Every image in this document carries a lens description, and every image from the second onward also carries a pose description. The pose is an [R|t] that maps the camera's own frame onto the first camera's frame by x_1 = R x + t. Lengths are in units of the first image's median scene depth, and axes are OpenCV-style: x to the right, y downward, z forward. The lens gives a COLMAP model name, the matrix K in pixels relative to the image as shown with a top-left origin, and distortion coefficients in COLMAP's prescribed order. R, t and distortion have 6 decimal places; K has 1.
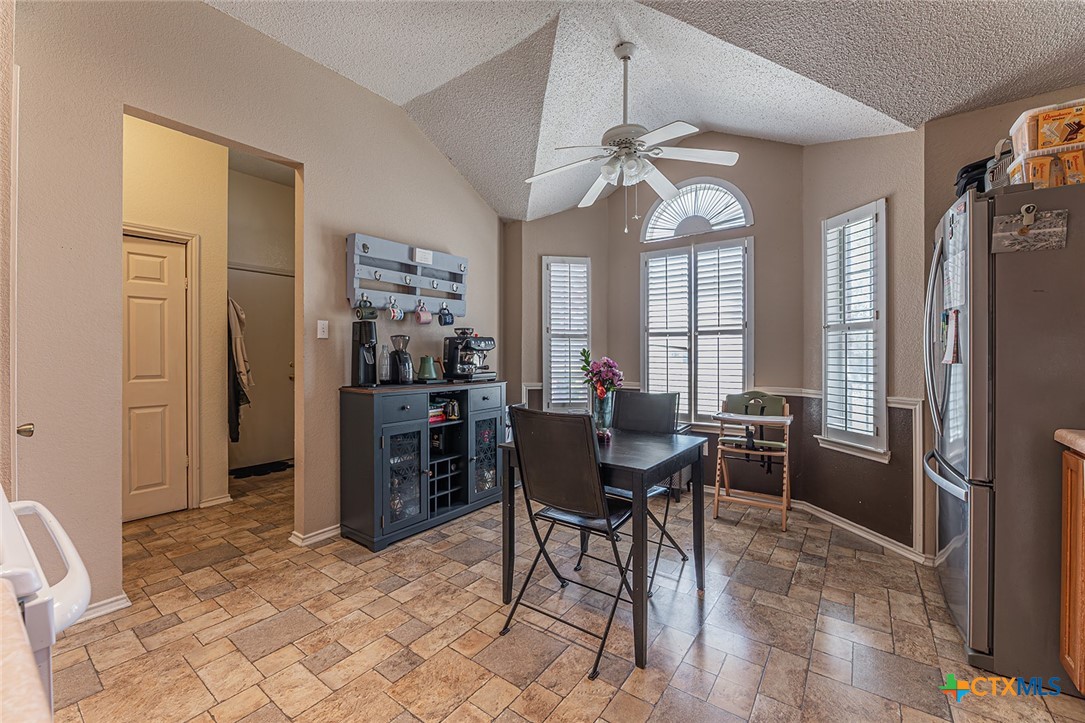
lens RADIAL K [[437.1, 0, 538.3], [0, 437.1, 354.8], [0, 0, 1]] dist [-0.001465, -0.004405]
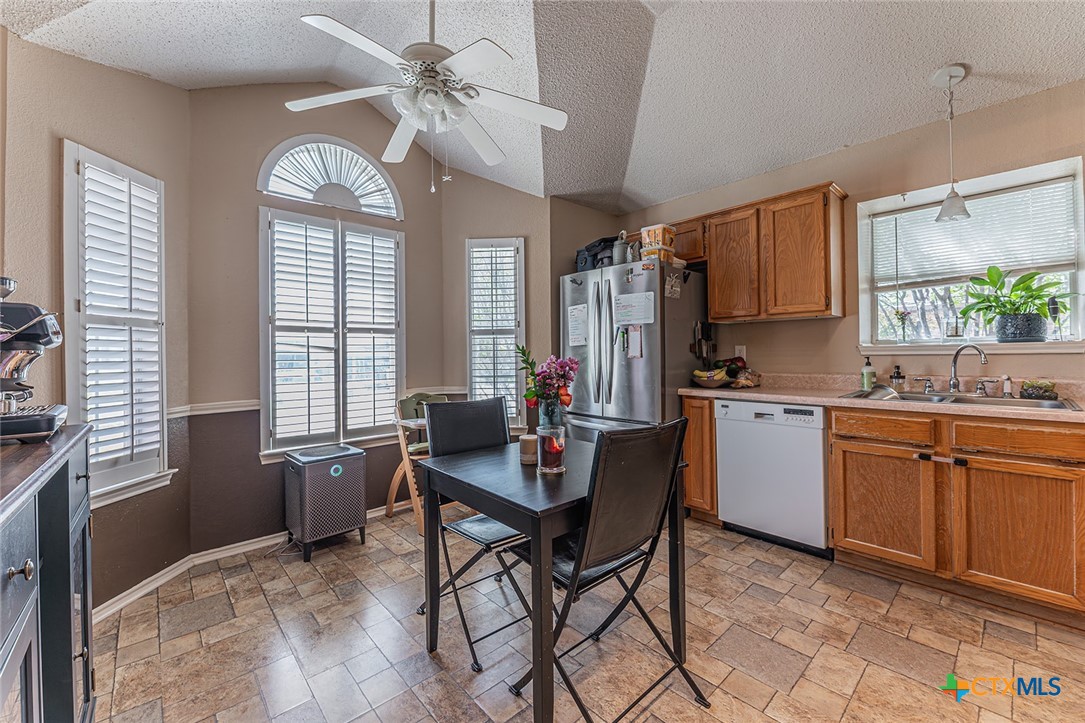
lens RADIAL K [[440.8, 0, 538.3], [0, 440.8, 352.5], [0, 0, 1]] dist [-0.000811, -0.003854]
pose [[0.189553, 0.002278, 0.981868, -0.372394], [0.013826, 0.999892, -0.004989, 0.001200], [-0.981773, 0.014521, 0.189501, 0.490897]]
